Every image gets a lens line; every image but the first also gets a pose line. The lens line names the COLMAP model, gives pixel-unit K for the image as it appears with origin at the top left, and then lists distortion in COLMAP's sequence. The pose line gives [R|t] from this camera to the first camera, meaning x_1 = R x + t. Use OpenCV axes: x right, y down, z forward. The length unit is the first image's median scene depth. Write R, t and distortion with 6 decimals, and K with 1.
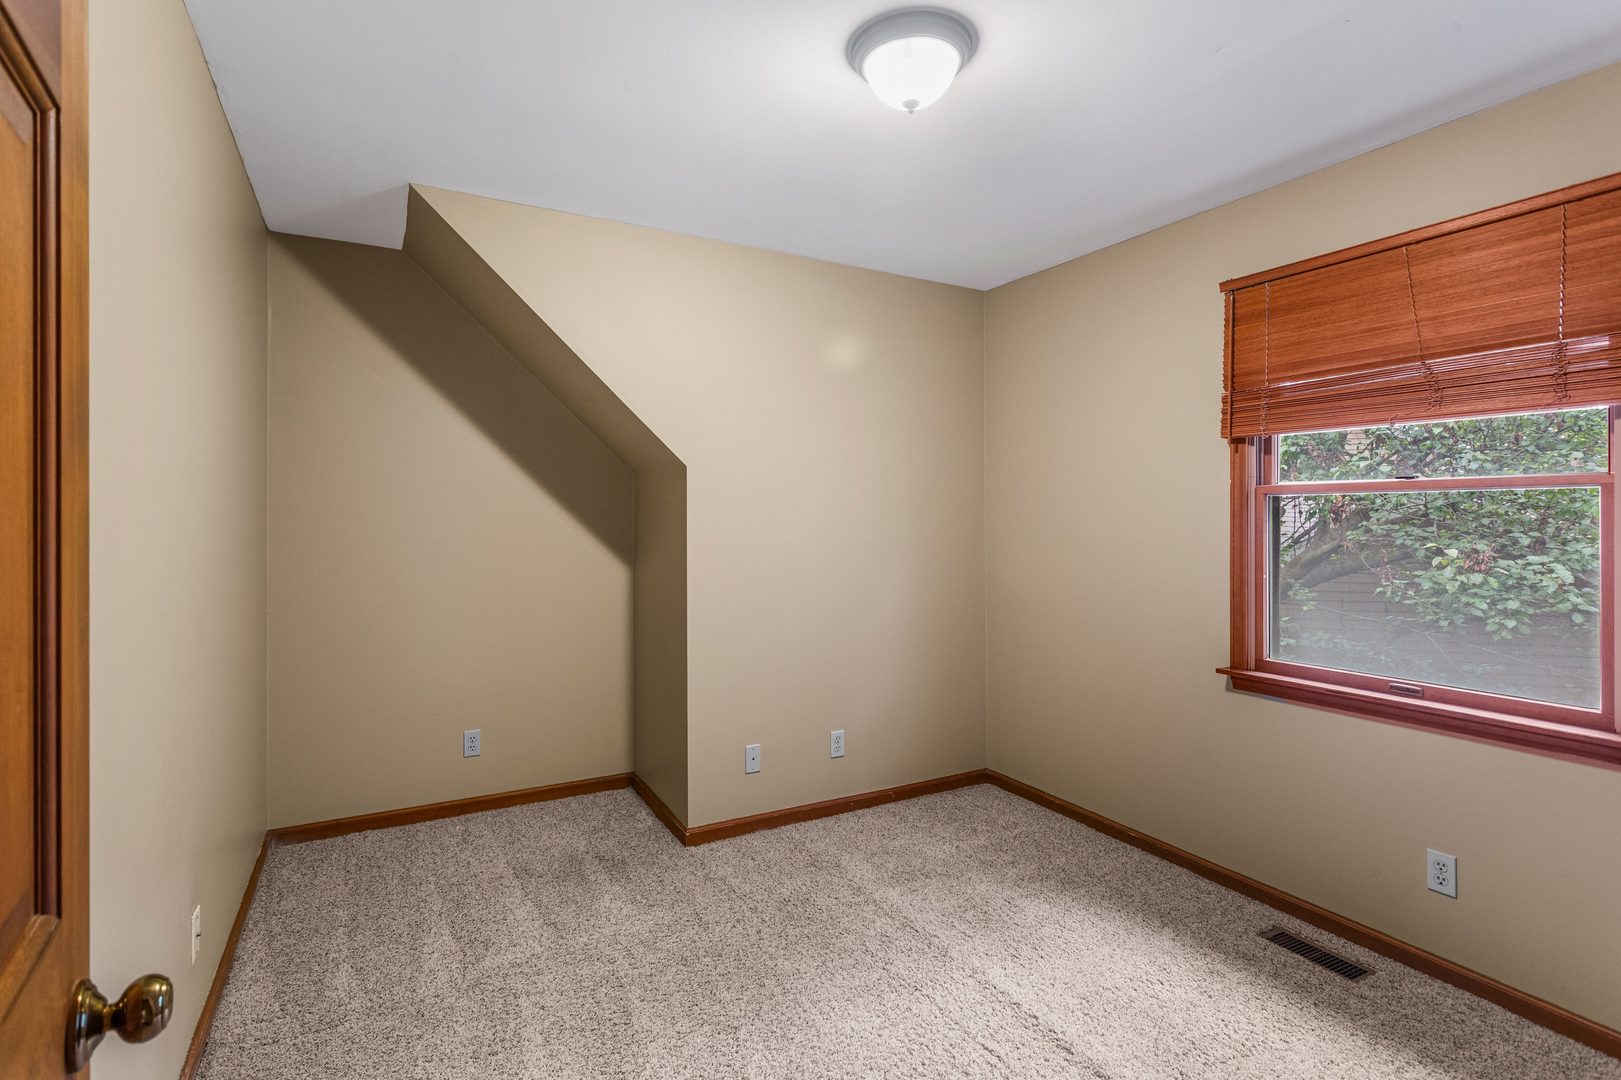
lens RADIAL K [[784.7, 0, 806.8], [0, 784.7, 525.9], [0, 0, 1]] dist [-0.003301, 0.001807]
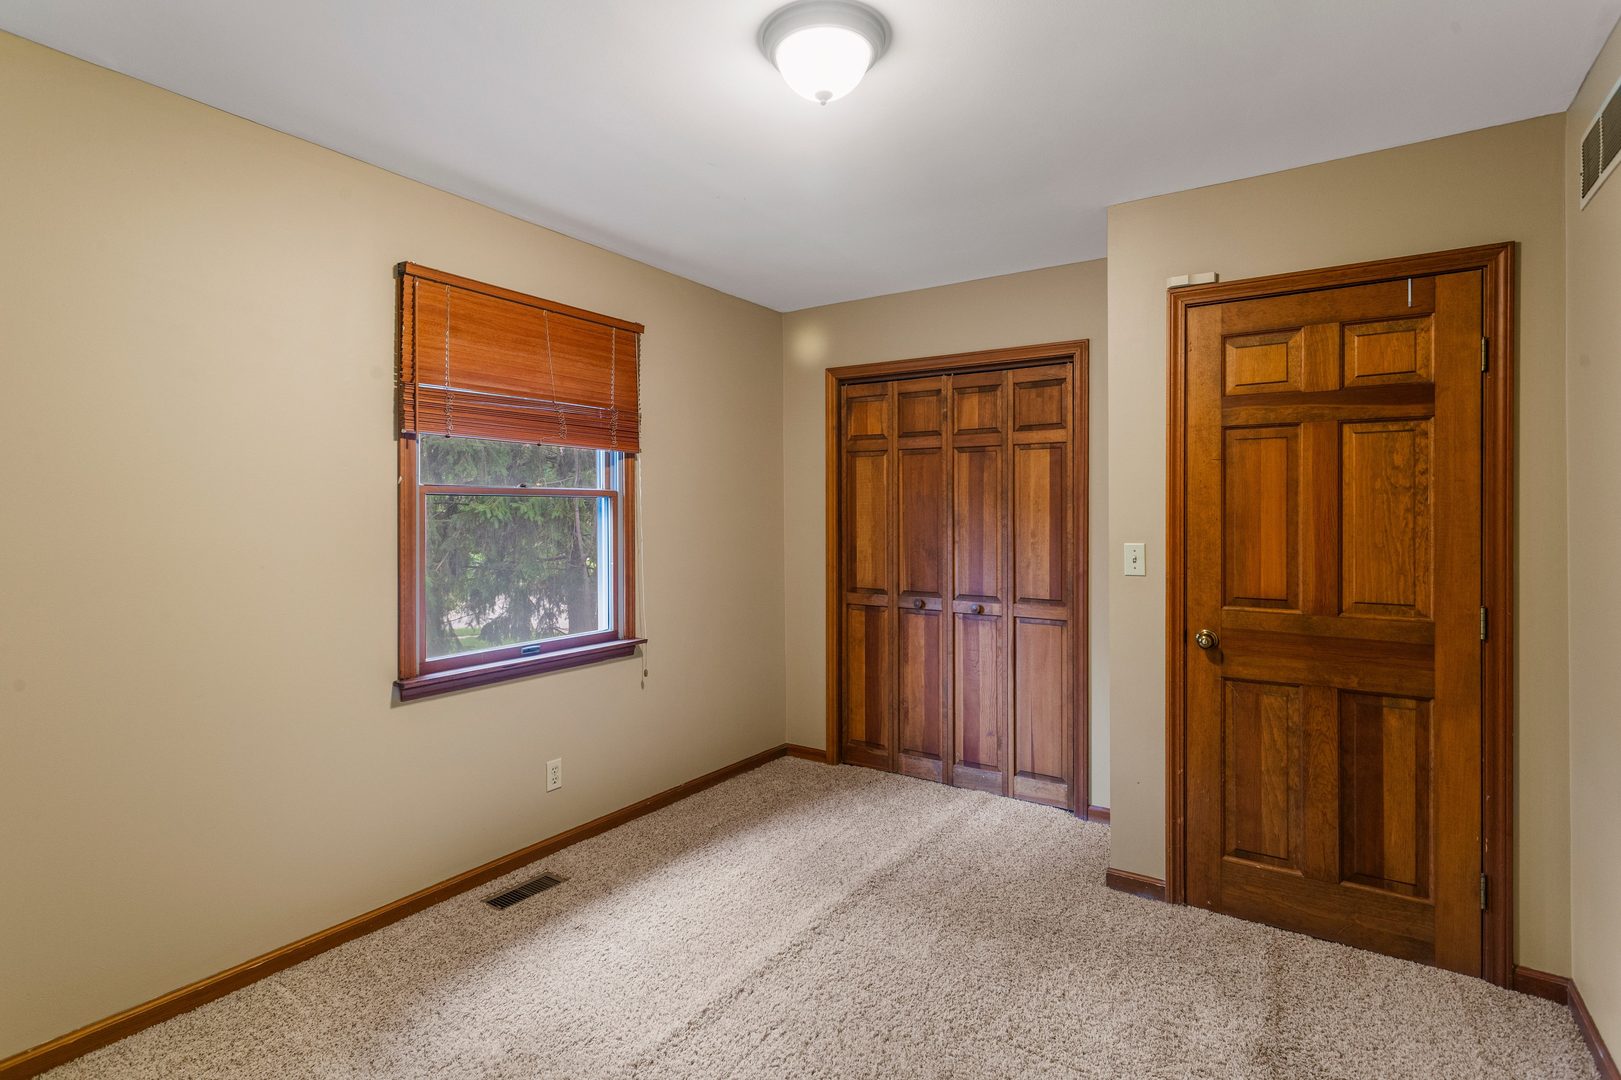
lens RADIAL K [[784.7, 0, 813.9], [0, 784.7, 527.8], [0, 0, 1]] dist [-0.003301, 0.001807]
pose [[-0.461739, -0.011285, 0.886944, -0.534908], [0.013642, 0.999710, 0.019822, -0.010996], [-0.886911, 0.021253, -0.461452, 1.057654]]
